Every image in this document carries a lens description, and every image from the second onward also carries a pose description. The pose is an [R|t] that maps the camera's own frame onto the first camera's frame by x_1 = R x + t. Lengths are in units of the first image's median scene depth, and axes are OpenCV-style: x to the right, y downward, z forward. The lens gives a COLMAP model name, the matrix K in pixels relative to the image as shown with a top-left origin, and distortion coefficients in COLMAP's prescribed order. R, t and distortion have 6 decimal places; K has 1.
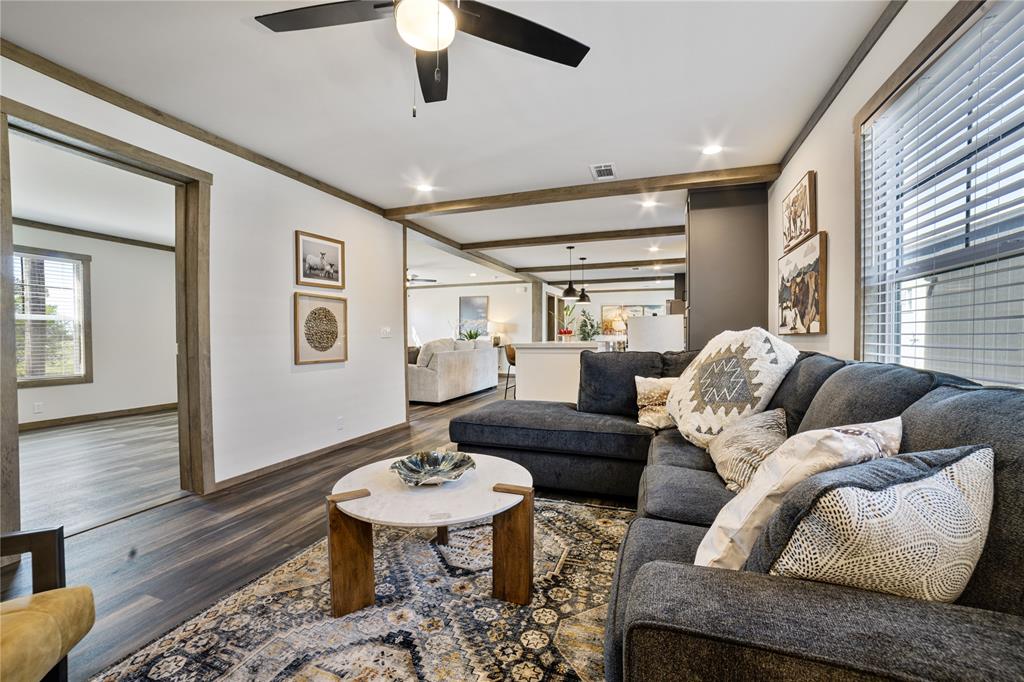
lens RADIAL K [[421.6, 0, 520.0], [0, 421.6, 343.8], [0, 0, 1]] dist [-0.045449, 0.000299]
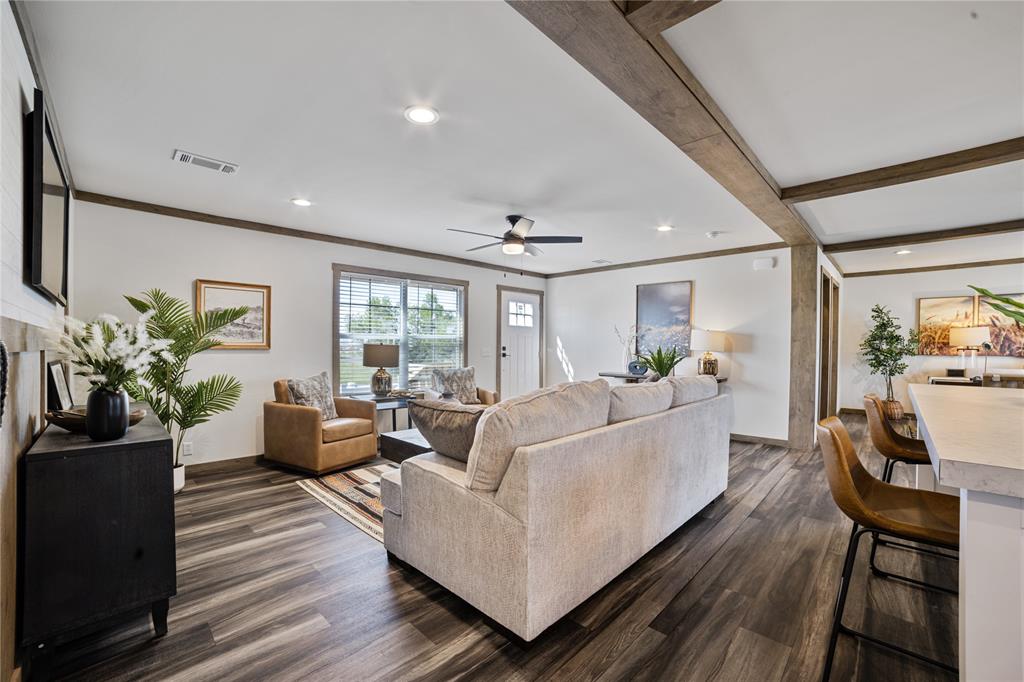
lens RADIAL K [[421.2, 0, 515.9], [0, 421.2, 348.7], [0, 0, 1]] dist [-0.117927, 0.039928]
pose [[0.907481, 0.010396, -0.419965, -0.148165], [-0.016160, 0.999818, -0.010169, -0.052533], [0.419782, 0.016015, 0.907484, 1.138664]]
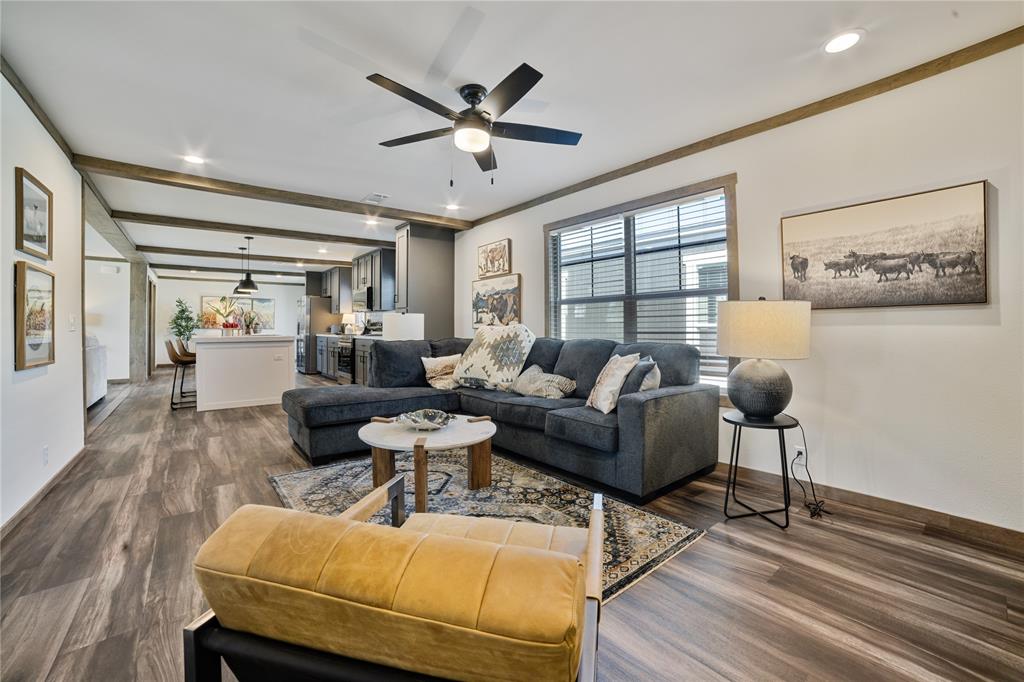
lens RADIAL K [[422.2, 0, 514.5], [0, 422.2, 331.7], [0, 0, 1]] dist [-0.102145, 0.033165]
pose [[0.528181, -0.001526, 0.849130, -0.526531], [0.016178, 0.999835, -0.008266, 0.005486], [-0.848978, 0.018103, 0.528119, -0.000604]]
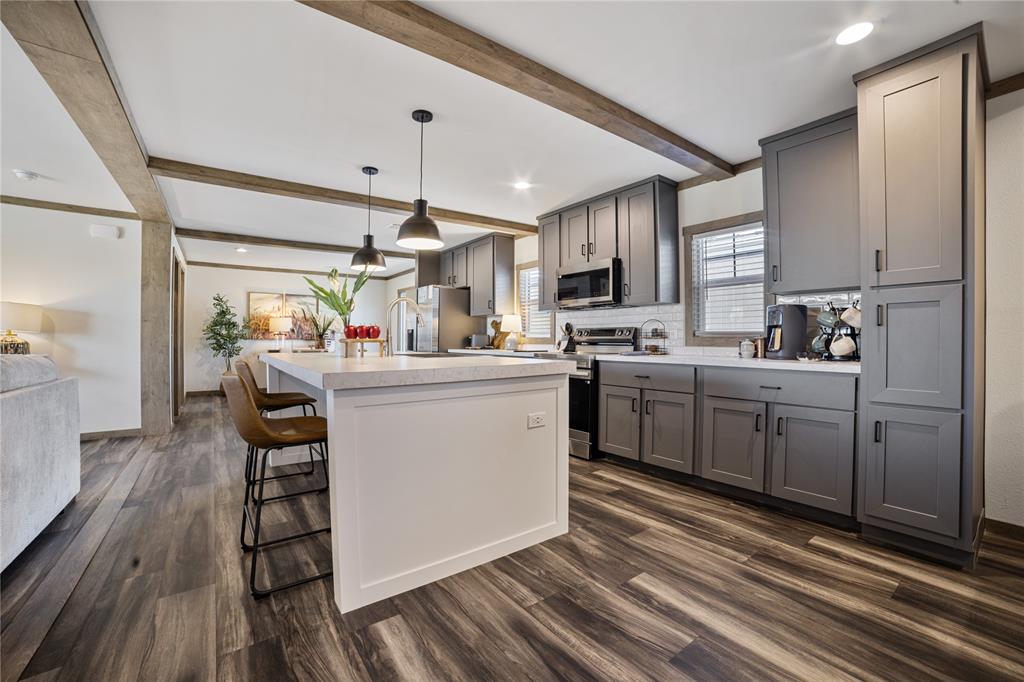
lens RADIAL K [[426.6, 0, 511.2], [0, 426.6, 348.2], [0, 0, 1]] dist [-0.099972, 0.035530]
pose [[0.567182, -0.008348, 0.823550, -0.234508], [0.012492, 0.999921, 0.001532, -0.017969], [-0.823497, 0.009419, 0.567242, 1.087813]]
